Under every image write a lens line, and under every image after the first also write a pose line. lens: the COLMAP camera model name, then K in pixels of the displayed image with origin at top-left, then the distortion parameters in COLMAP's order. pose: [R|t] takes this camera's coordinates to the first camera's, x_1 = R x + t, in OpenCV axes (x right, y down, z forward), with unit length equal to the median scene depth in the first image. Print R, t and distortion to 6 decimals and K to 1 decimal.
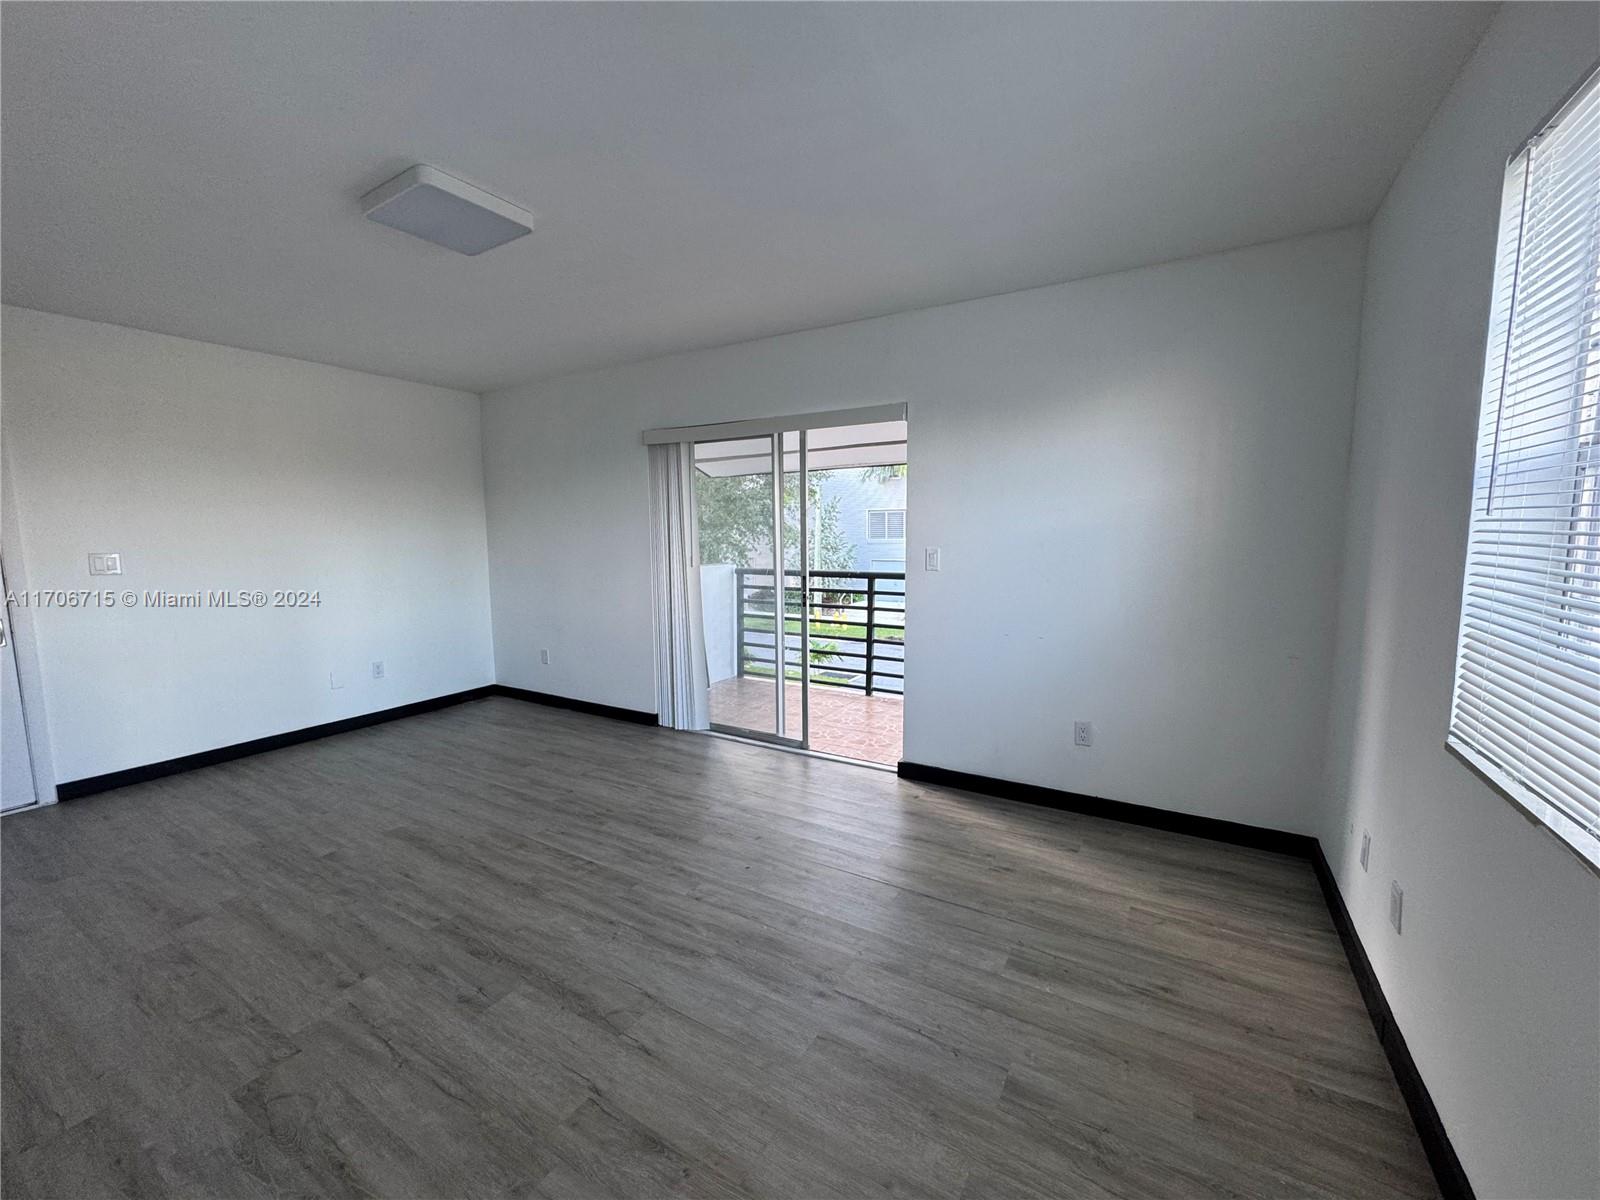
lens RADIAL K [[640.4, 0, 797.8], [0, 640.4, 595.8], [0, 0, 1]] dist [-0.002258, -0.000291]
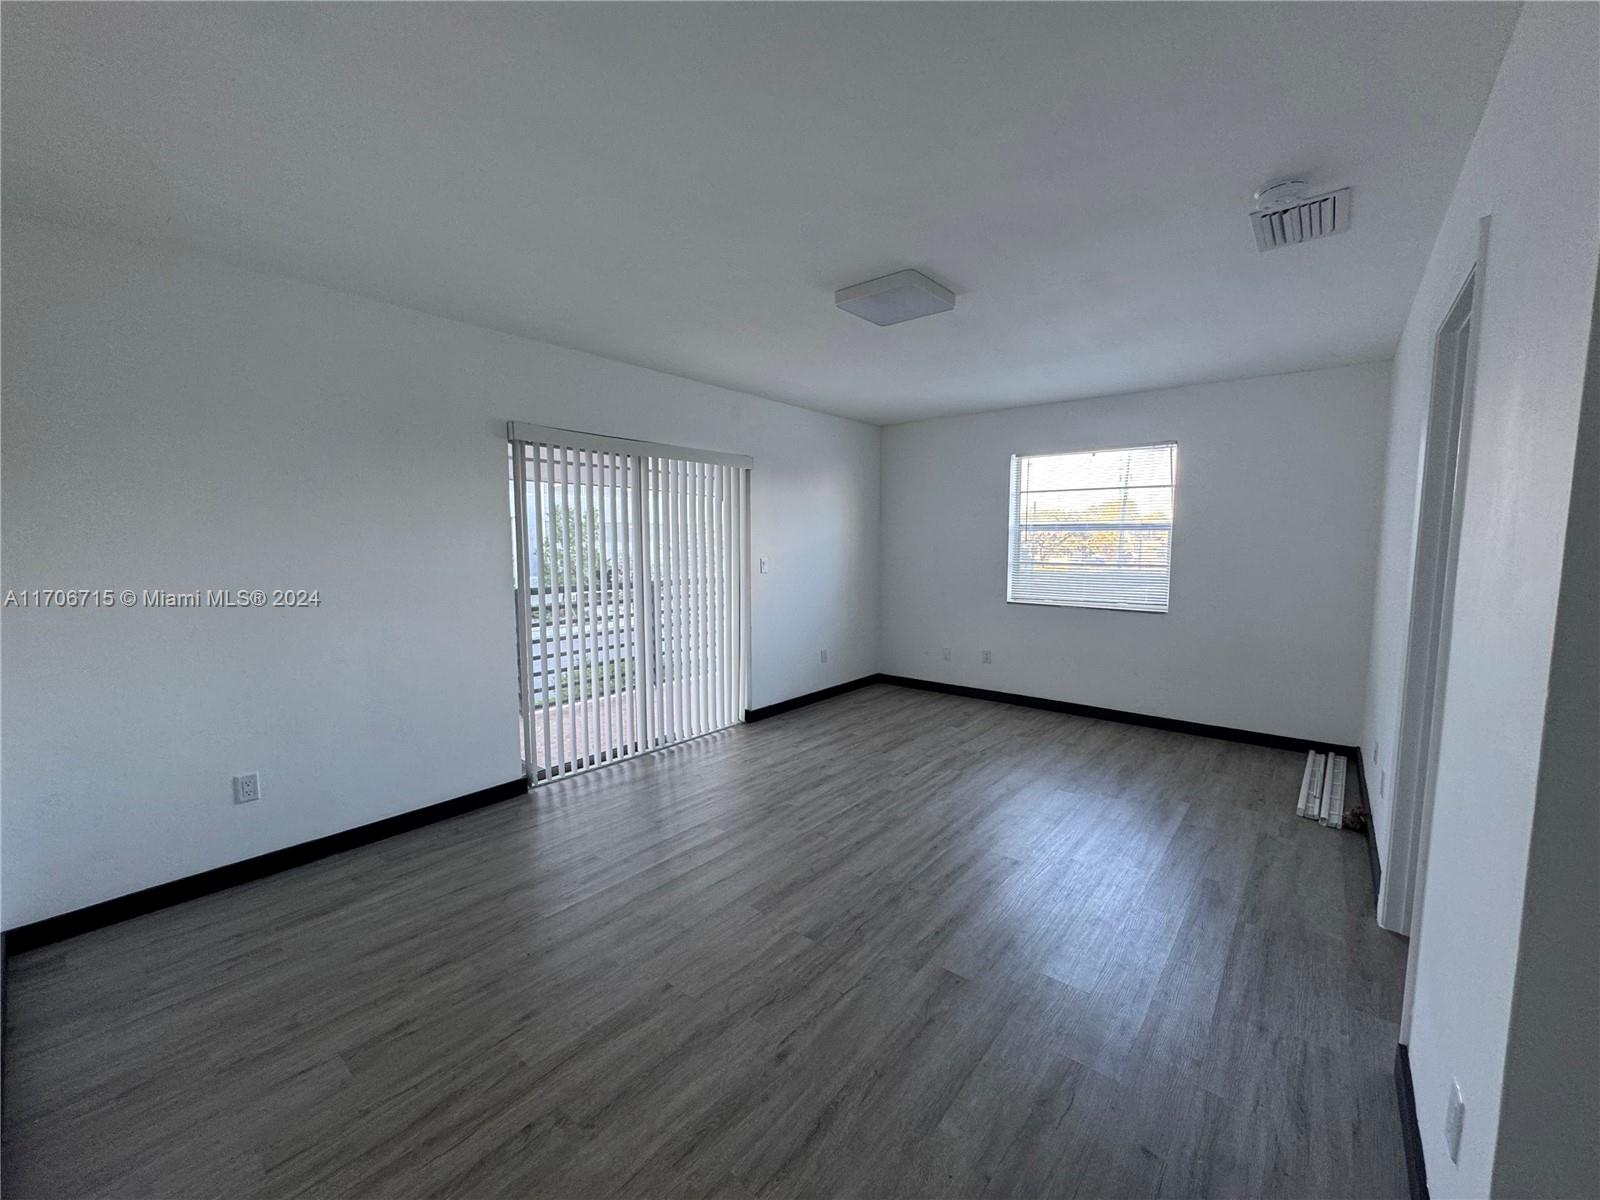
lens RADIAL K [[640.4, 0, 804.0], [0, 640.4, 603.8], [0, 0, 1]] dist [-0.002258, -0.000291]
pose [[0.144631, -0.091628, 0.985234, -1.524773], [0.096682, 0.992247, 0.078088, -0.092757], [-0.984751, 0.083961, 0.152369, 0.848865]]
